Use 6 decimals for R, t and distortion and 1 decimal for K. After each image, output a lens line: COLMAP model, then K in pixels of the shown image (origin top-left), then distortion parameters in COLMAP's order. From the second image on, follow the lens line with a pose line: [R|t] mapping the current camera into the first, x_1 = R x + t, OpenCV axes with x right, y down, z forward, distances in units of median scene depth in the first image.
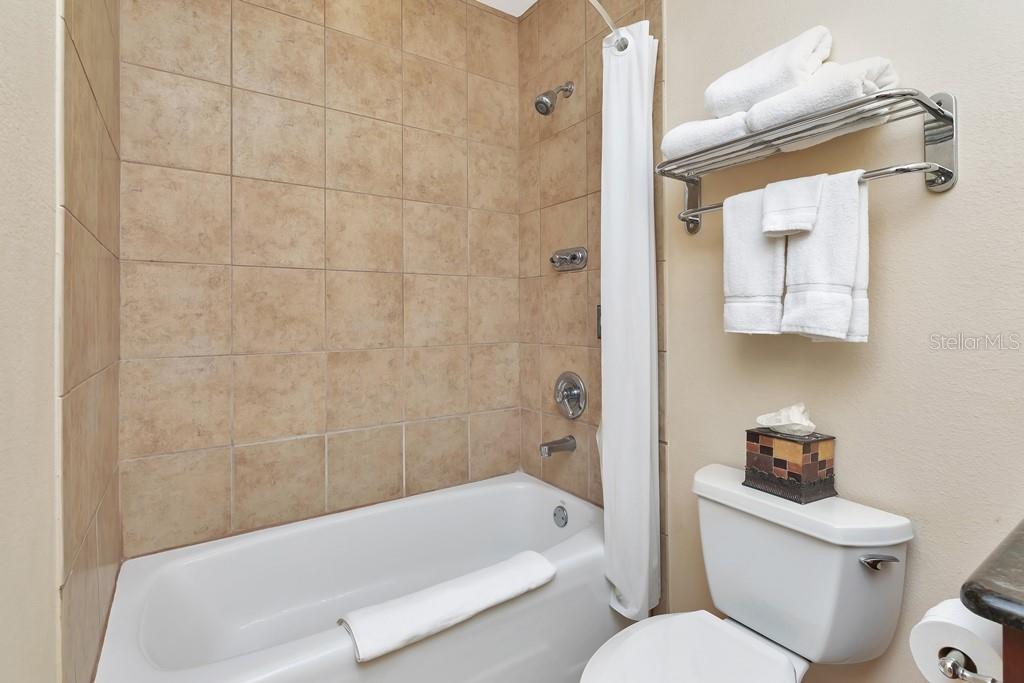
lens RADIAL K [[488.5, 0, 515.1], [0, 488.5, 316.0], [0, 0, 1]] dist [-0.000205, -0.000129]
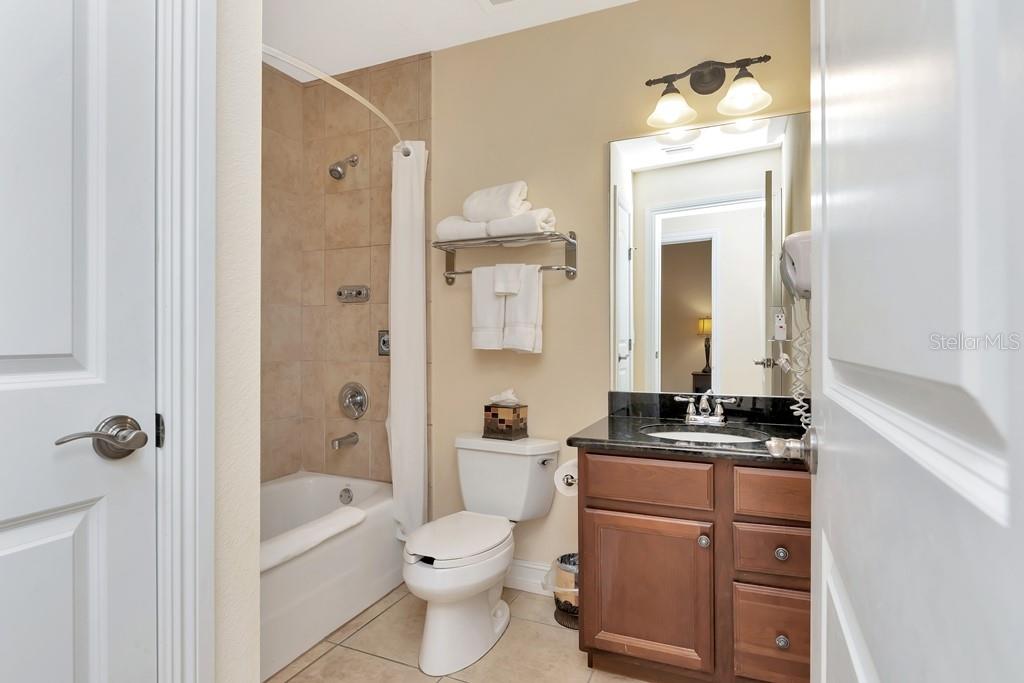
lens RADIAL K [[530.2, 0, 512.0], [0, 530.2, 341.5], [0, 0, 1]] dist [-0.023656, 0.000327]
pose [[0.854070, 0.002499, 0.520152, -0.317461], [-0.006018, 0.999969, 0.005077, -0.001972], [-0.520124, -0.007466, 0.854058, -0.492261]]
